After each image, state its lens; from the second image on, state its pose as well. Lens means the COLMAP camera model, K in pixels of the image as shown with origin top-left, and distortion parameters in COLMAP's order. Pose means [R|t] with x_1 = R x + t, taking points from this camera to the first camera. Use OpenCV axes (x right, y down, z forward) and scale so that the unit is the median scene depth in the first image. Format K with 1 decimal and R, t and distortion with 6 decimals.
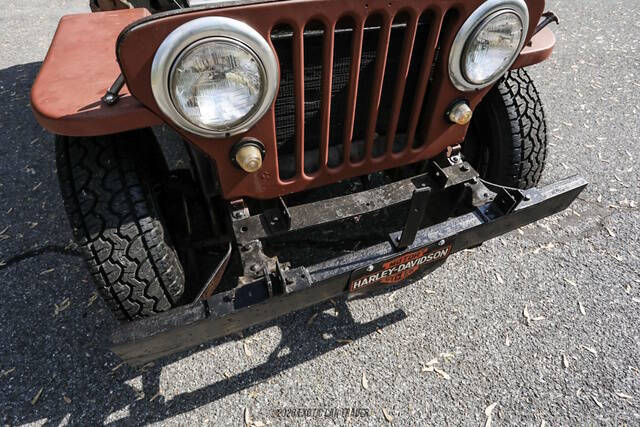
lens RADIAL K [[351.5, 0, 316.5], [0, 351.5, 212.9], [0, 0, 1]] dist [-0.053521, 0.002094]
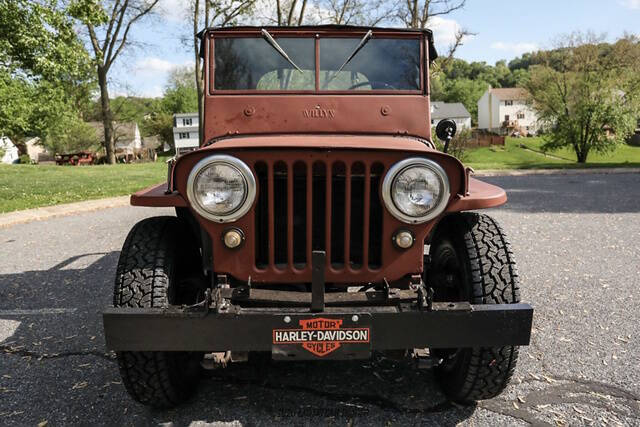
lens RADIAL K [[498.3, 0, 319.6], [0, 498.3, 215.9], [0, 0, 1]] dist [-0.037080, 0.003064]
pose [[0.931730, 0.040373, -0.360901, 0.826471], [-0.244371, 0.804835, -0.540854, 0.738322], [0.268630, 0.592124, 0.759755, -0.534222]]
